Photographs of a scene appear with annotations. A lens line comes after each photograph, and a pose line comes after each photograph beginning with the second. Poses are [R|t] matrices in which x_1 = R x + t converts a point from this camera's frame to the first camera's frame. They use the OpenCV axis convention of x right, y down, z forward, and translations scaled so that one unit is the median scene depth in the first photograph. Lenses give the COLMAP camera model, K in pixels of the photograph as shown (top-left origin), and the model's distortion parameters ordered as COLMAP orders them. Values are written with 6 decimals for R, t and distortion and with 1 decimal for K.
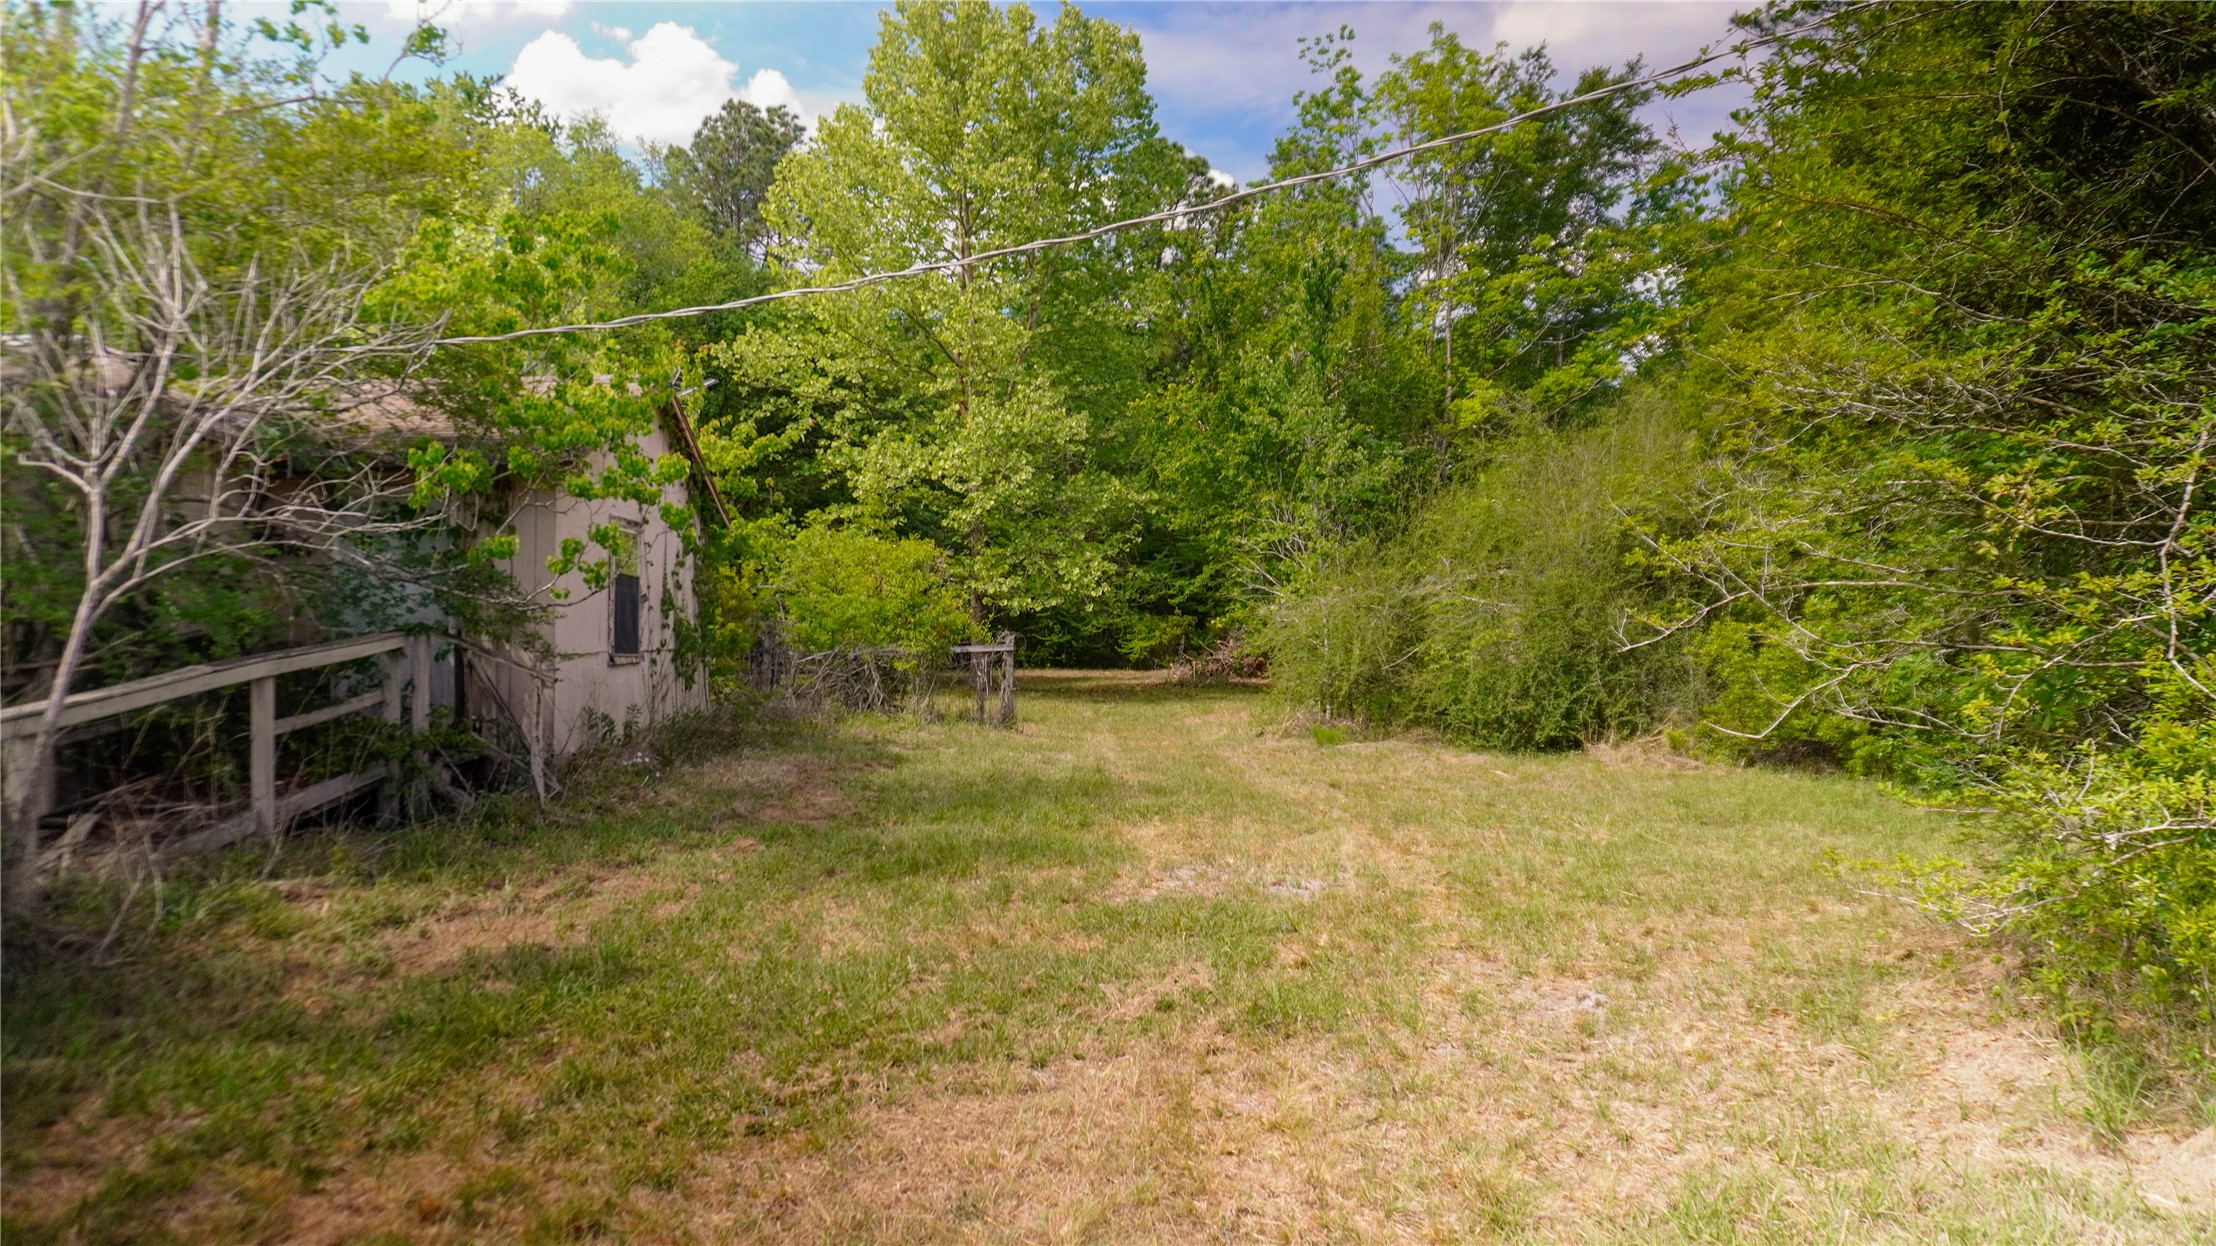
lens RADIAL K [[1463.4, 0, 1108.0], [0, 1463.4, 623.0], [0, 0, 1]] dist [-0.064936, 0.039667]
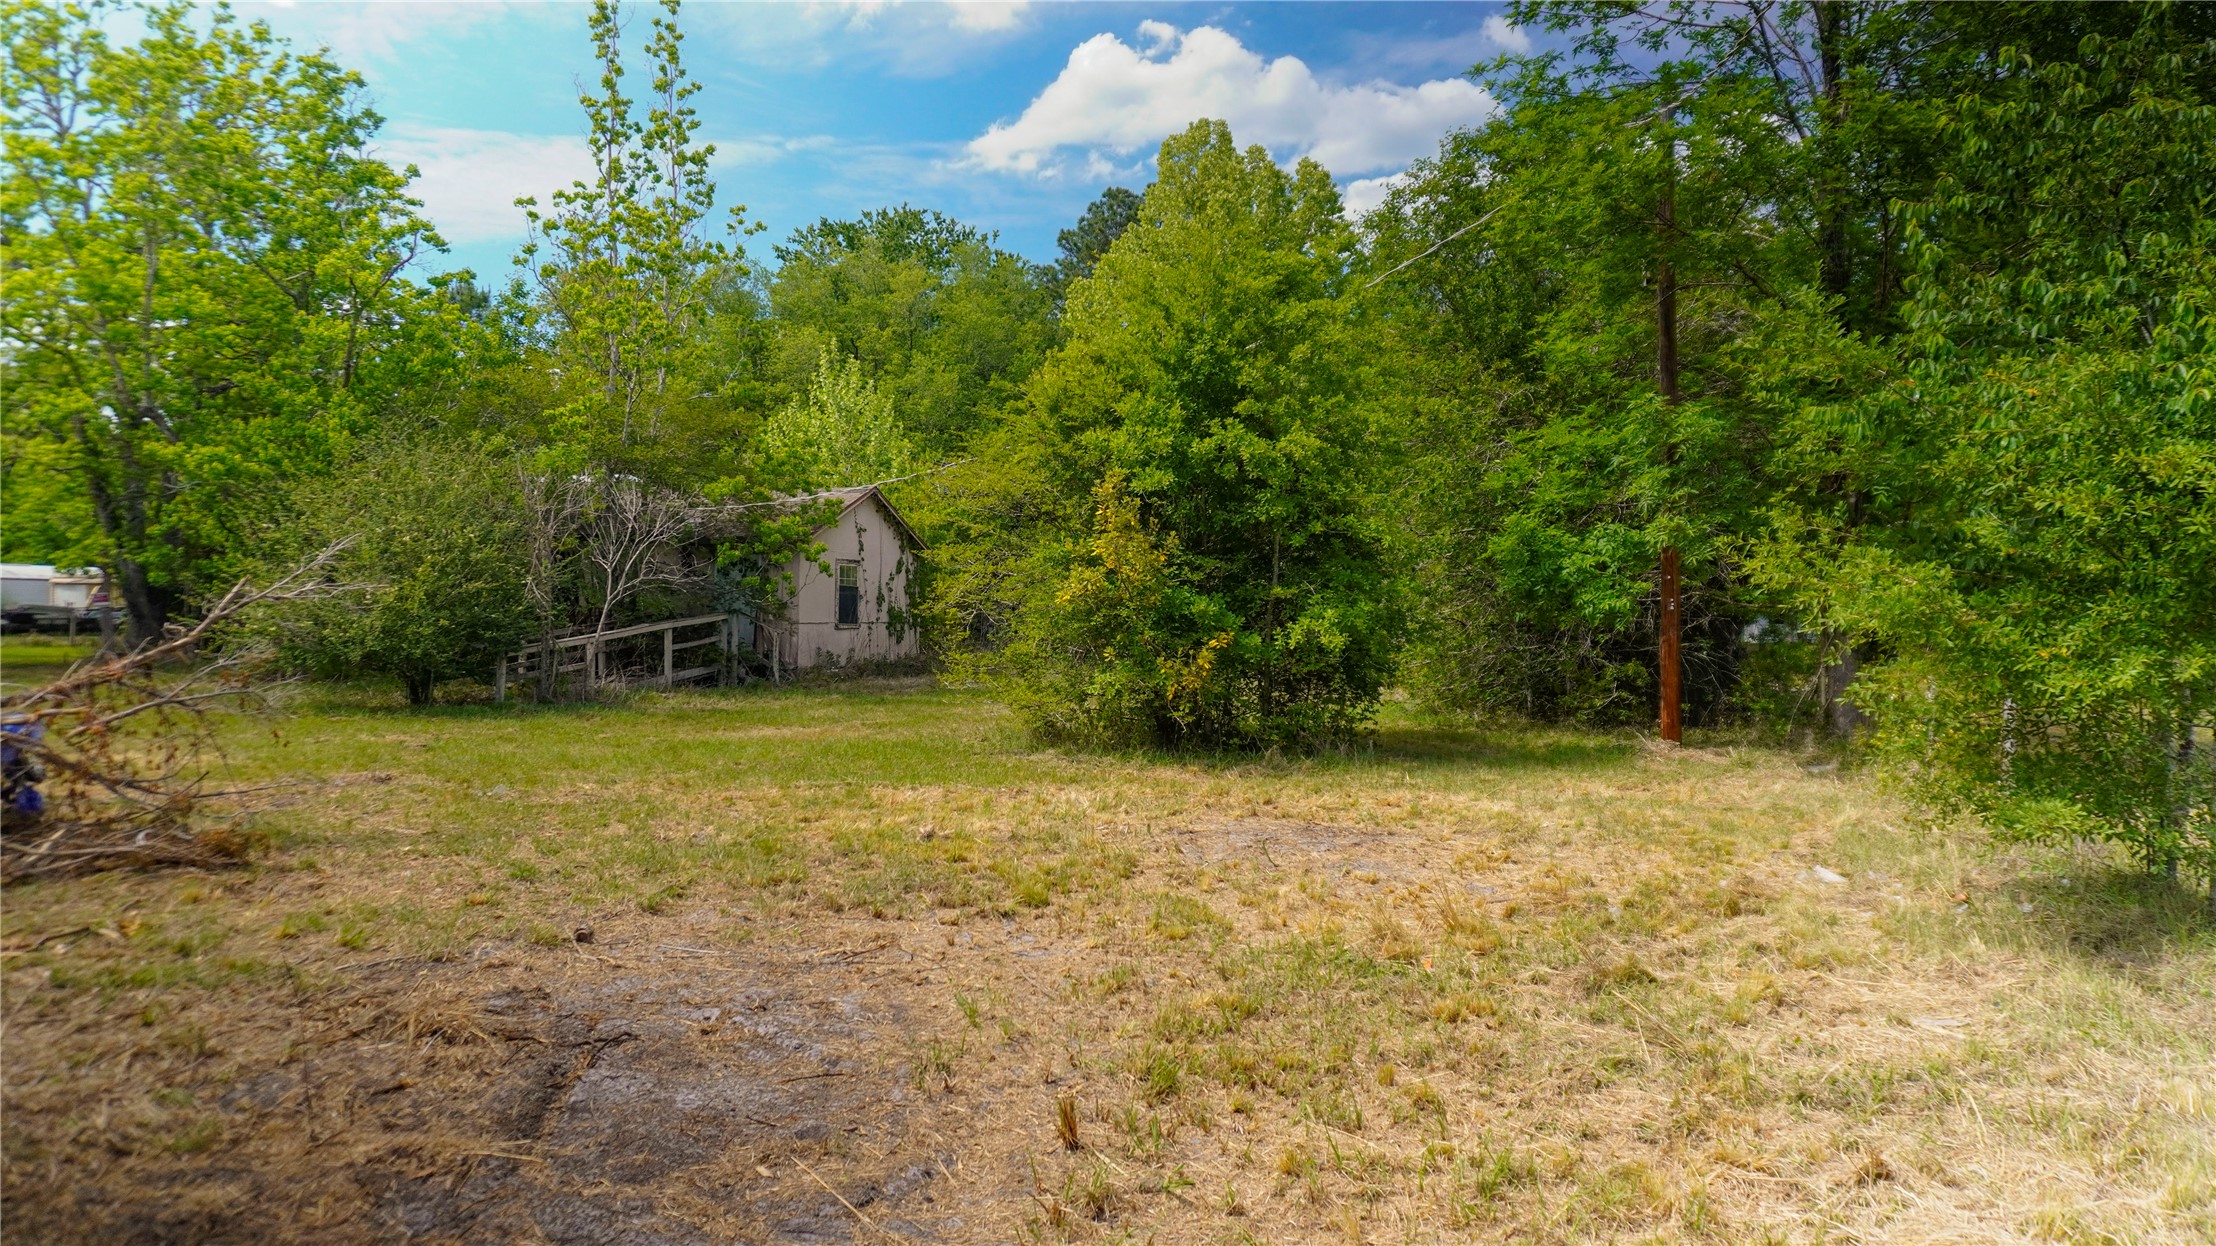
lens RADIAL K [[1463.4, 0, 1108.0], [0, 1463.4, 623.0], [0, 0, 1]] dist [-0.064936, 0.039667]
pose [[0.942690, 0.014422, -0.333359, 0.654193], [-0.010076, 0.999840, 0.014762, -0.013114], [0.333519, -0.010557, 0.942684, -0.777492]]
